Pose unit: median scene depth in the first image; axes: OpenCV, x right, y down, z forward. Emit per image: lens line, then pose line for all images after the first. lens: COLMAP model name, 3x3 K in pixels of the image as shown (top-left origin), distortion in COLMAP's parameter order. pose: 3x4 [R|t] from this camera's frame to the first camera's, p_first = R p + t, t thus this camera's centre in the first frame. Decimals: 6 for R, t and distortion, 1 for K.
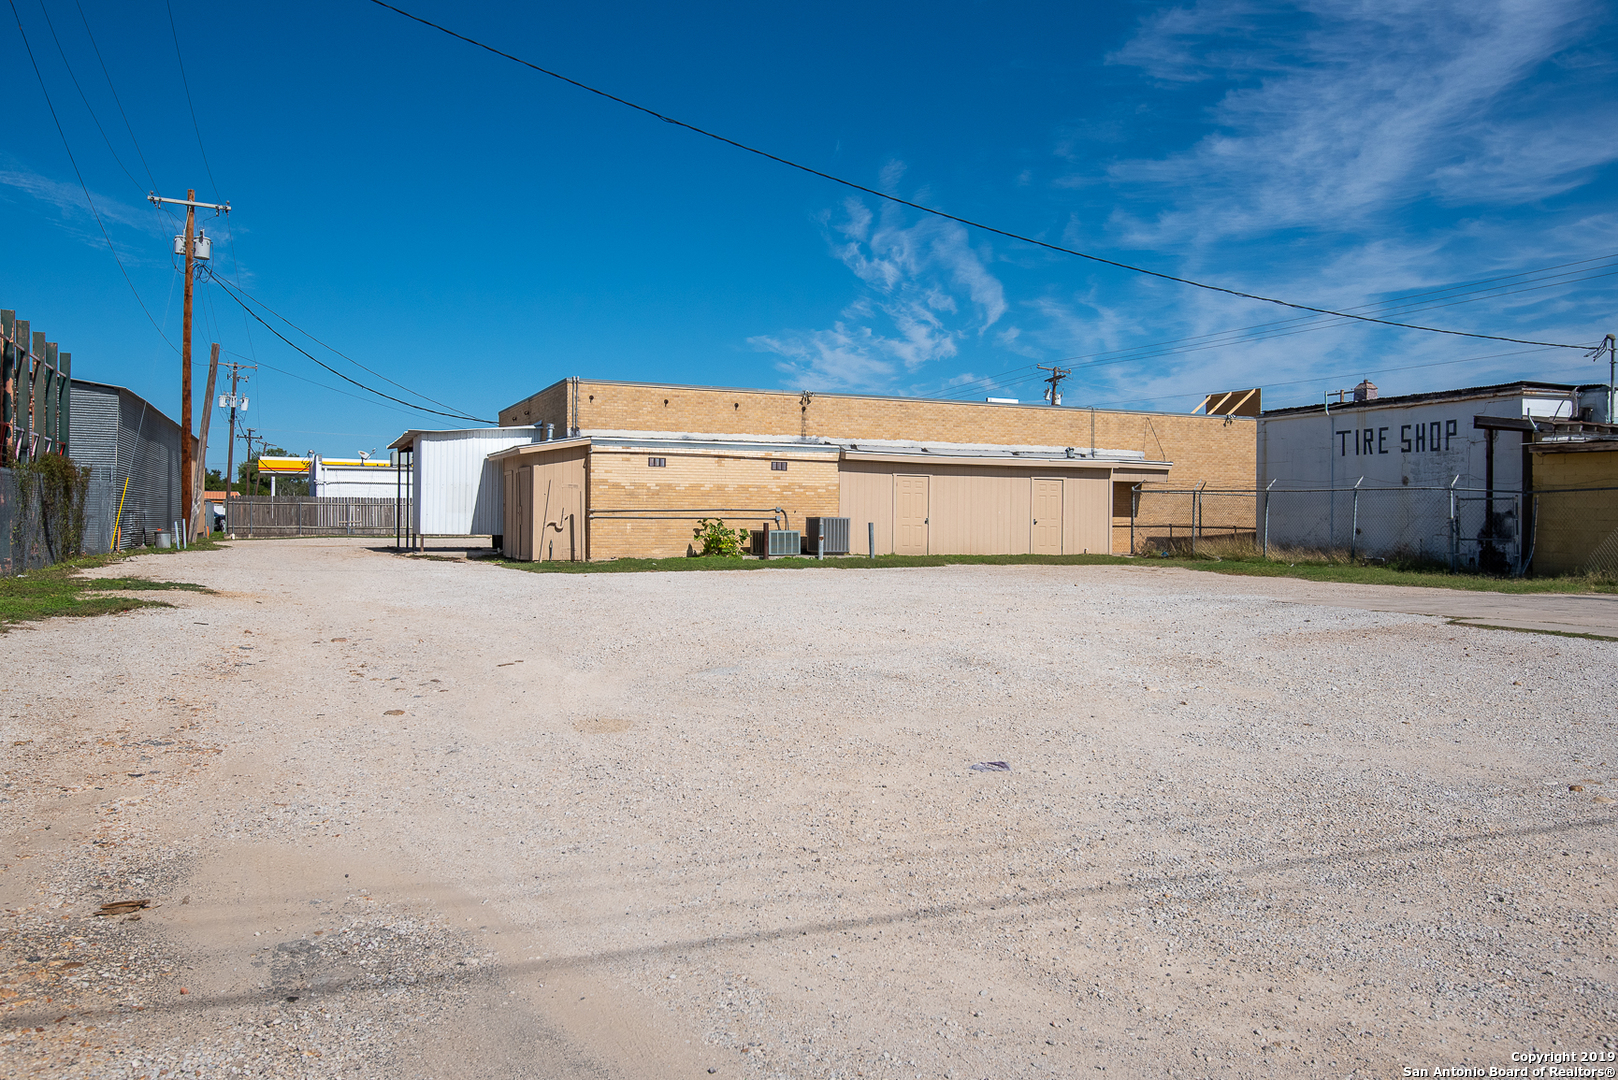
lens RADIAL K [[1263.4, 0, 809.4], [0, 1263.4, 538.1], [0, 0, 1]] dist [-0.044288, 0.000027]
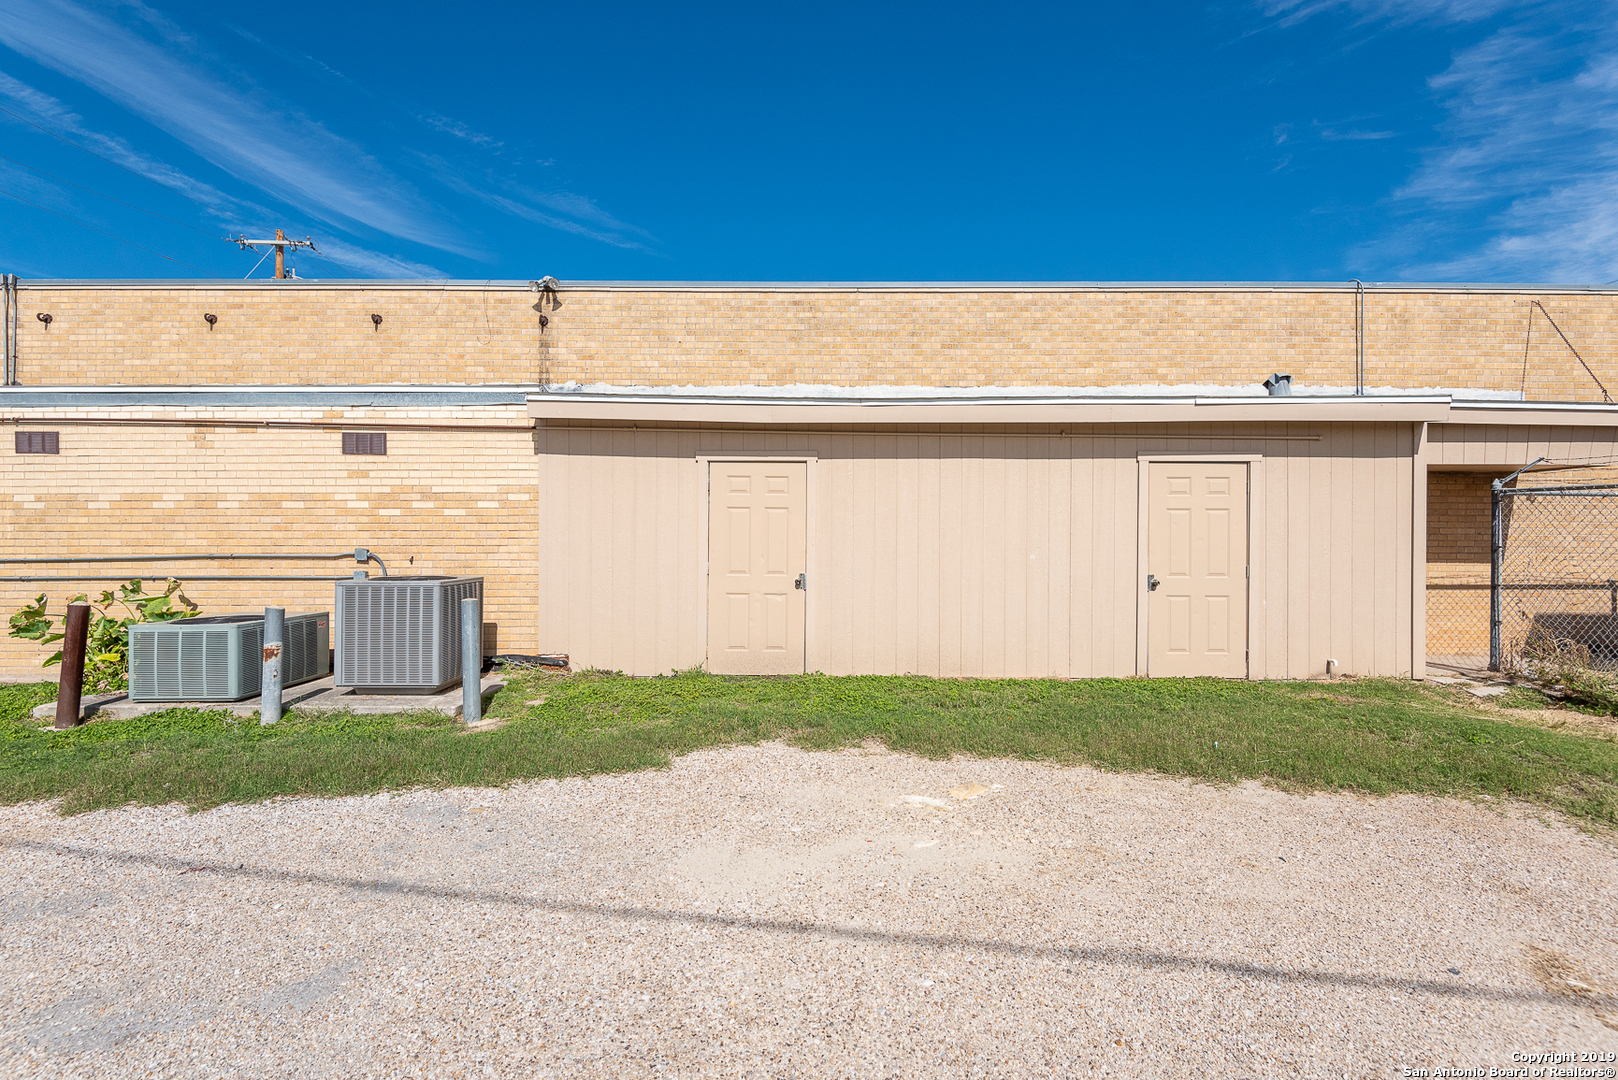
lens RADIAL K [[750.7, 0, 807.3], [0, 750.7, 542.7], [0, 0, 1]] dist [-0.000974, -0.001648]
pose [[0.906216, -0.005423, -0.422780, 0.166892], [-0.000406, 0.999906, -0.013697, -0.019596], [0.422815, 0.012585, 0.906129, 0.713833]]
